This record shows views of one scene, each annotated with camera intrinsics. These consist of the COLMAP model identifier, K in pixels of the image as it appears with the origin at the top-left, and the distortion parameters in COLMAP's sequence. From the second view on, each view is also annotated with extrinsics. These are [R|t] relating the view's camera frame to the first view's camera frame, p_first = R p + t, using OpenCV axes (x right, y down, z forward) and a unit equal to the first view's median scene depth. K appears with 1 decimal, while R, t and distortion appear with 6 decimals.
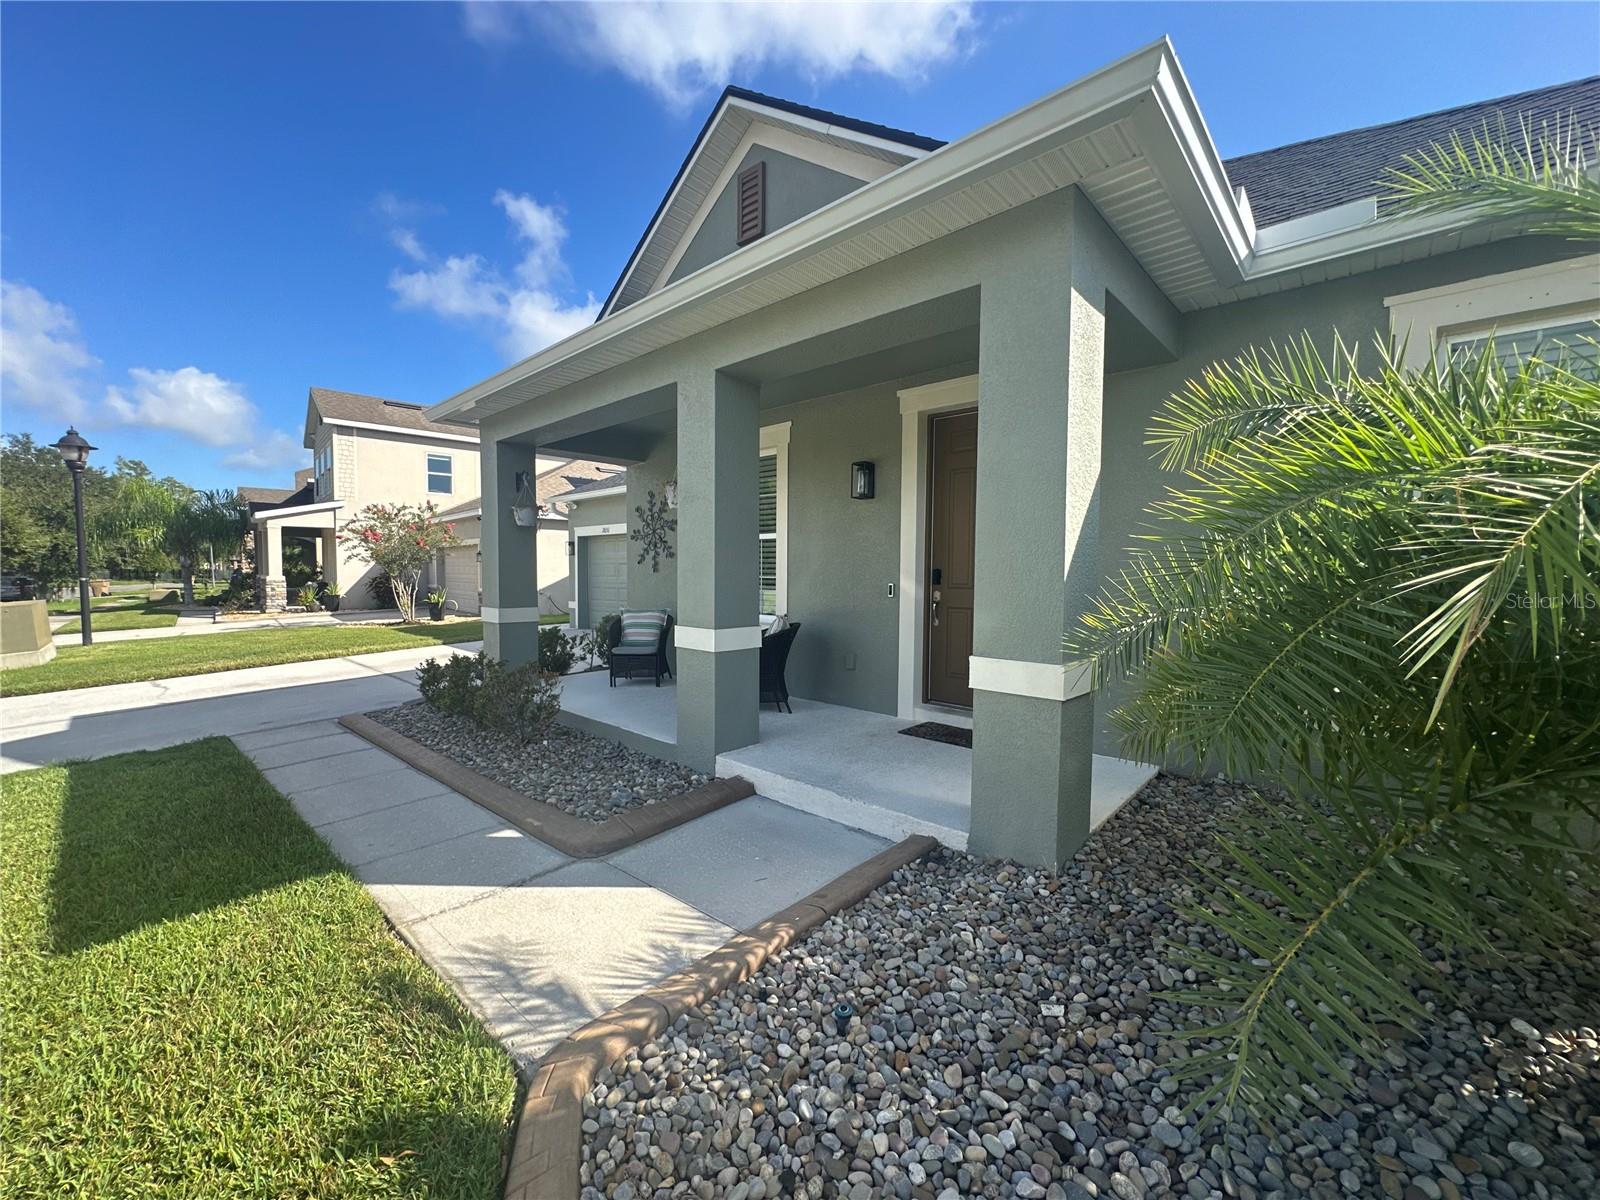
lens RADIAL K [[642.1, 0, 799.2], [0, 642.1, 599.7], [0, 0, 1]] dist [-0.006489, 0.001530]
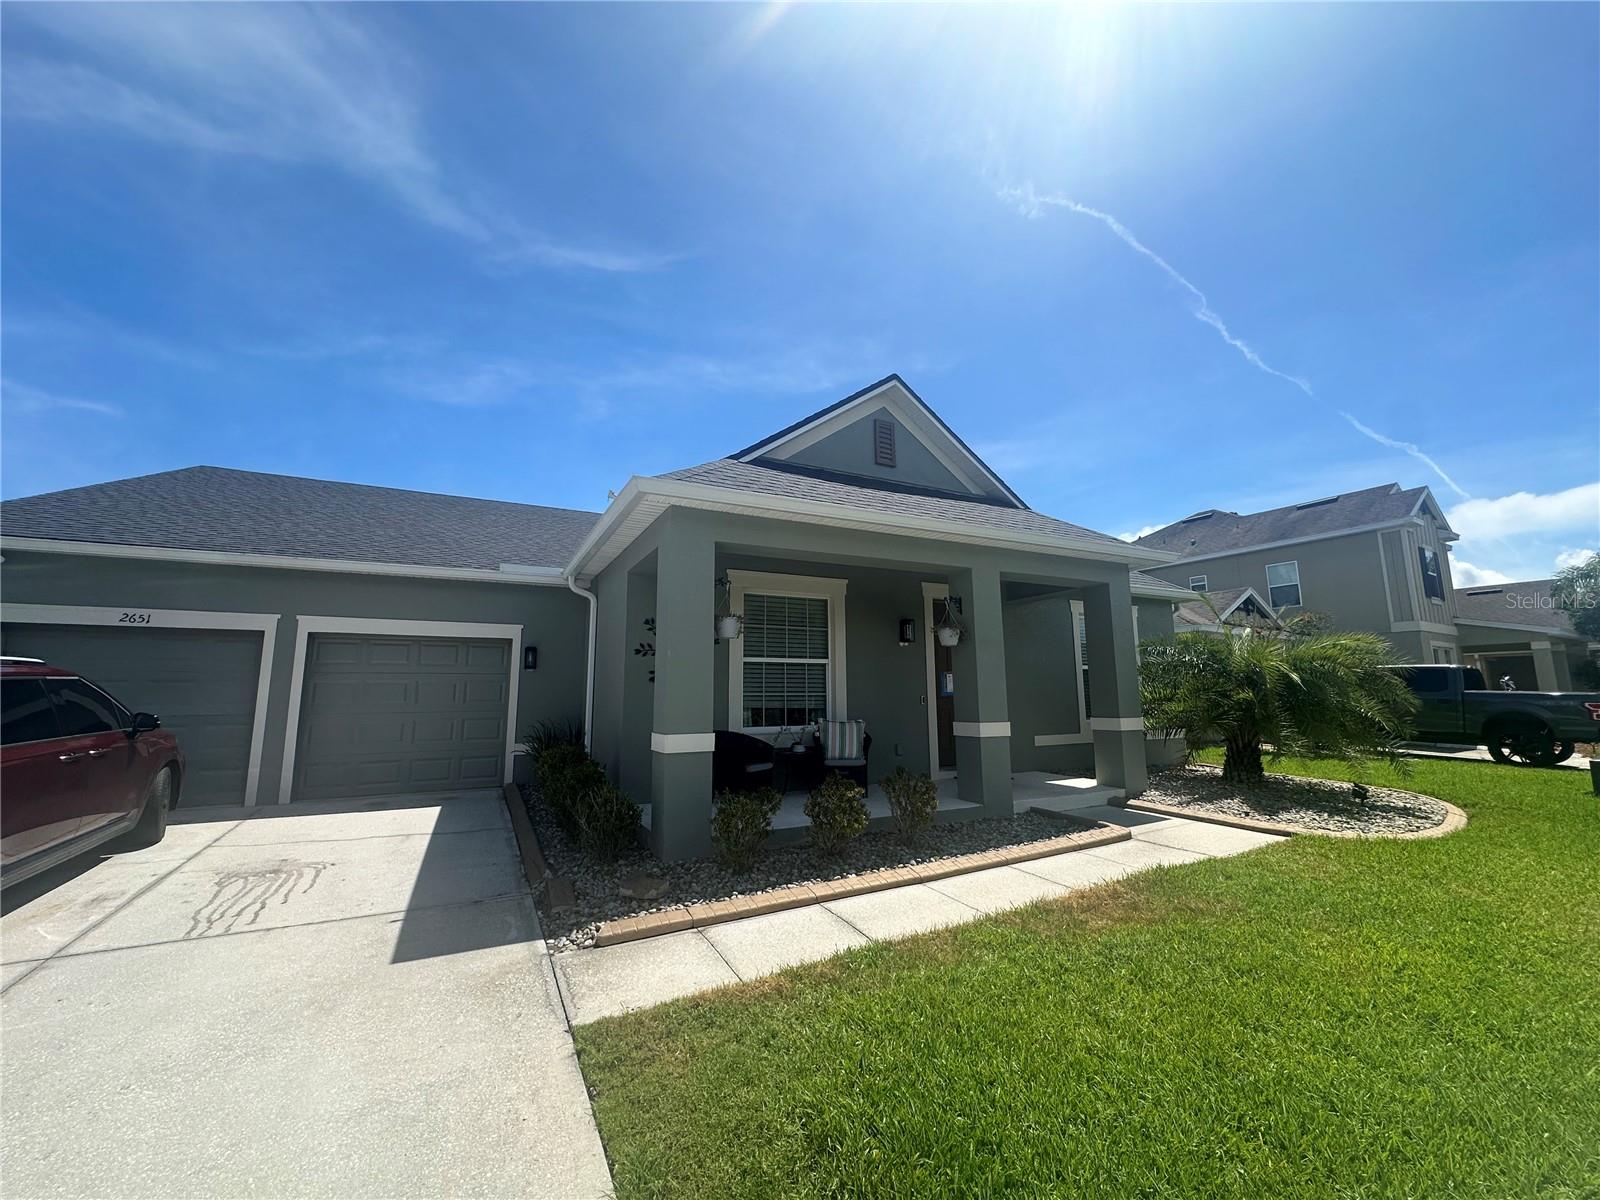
lens RADIAL K [[642.1, 0, 800.4], [0, 642.1, 593.5], [0, 0, 1]] dist [-0.006489, 0.001530]
pose [[0.360892, 0.136050, 0.922631, -1.450090], [0.049625, 0.985099, -0.164672, -0.027637], [-0.931287, 0.105215, 0.348762, 0.672765]]
